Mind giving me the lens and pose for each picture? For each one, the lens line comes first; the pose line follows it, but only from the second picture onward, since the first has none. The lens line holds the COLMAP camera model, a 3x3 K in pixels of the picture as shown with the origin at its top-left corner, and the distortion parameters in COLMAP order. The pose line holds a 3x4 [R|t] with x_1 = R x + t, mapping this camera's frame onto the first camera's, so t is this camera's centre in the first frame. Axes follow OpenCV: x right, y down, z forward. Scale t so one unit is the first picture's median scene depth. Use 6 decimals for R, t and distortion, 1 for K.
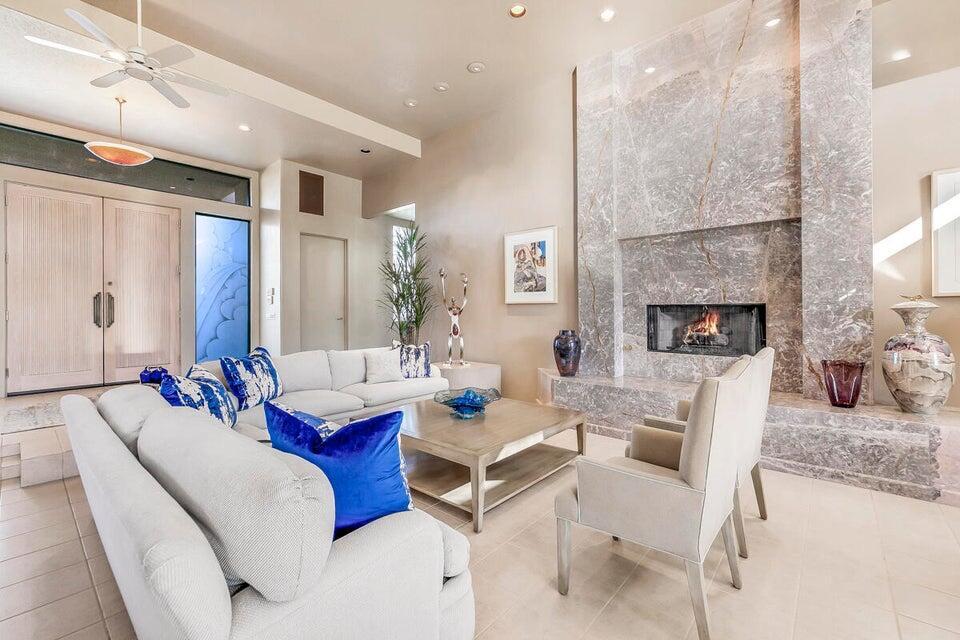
lens RADIAL K [[410.4, 0, 482.0], [0, 410.4, 307.7], [0, 0, 1]] dist [0.000727, -0.000054]
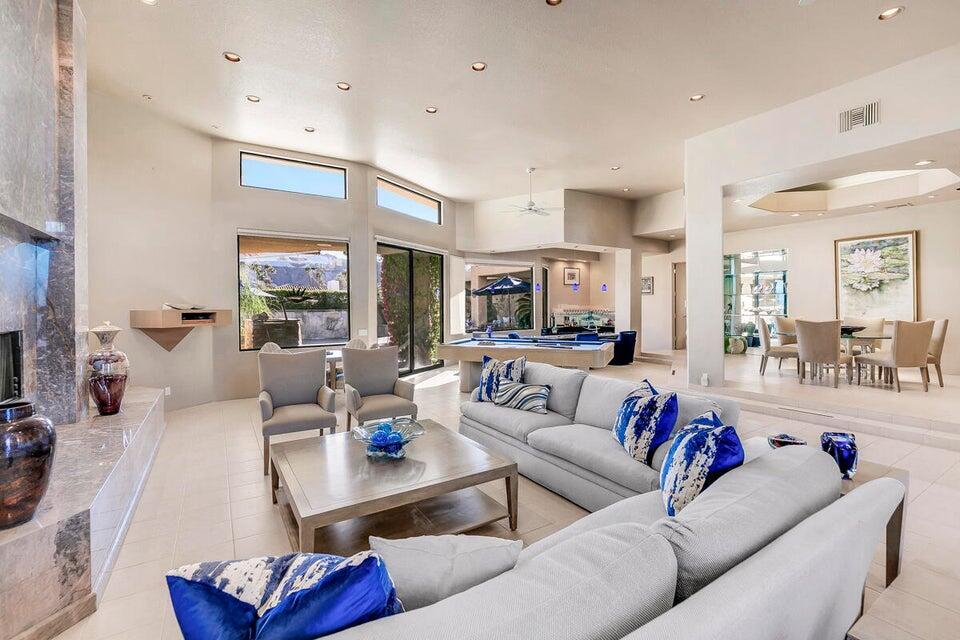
lens RADIAL K [[419.3, 0, 470.2], [0, 419.3, 309.4], [0, 0, 1]] dist [-0.001217, -0.000185]
pose [[-0.953914, 0.012122, 0.299834, -0.294564], [0.011400, 0.999926, -0.004157, -0.028526], [-0.299863, -0.000547, -0.953982, 1.102562]]
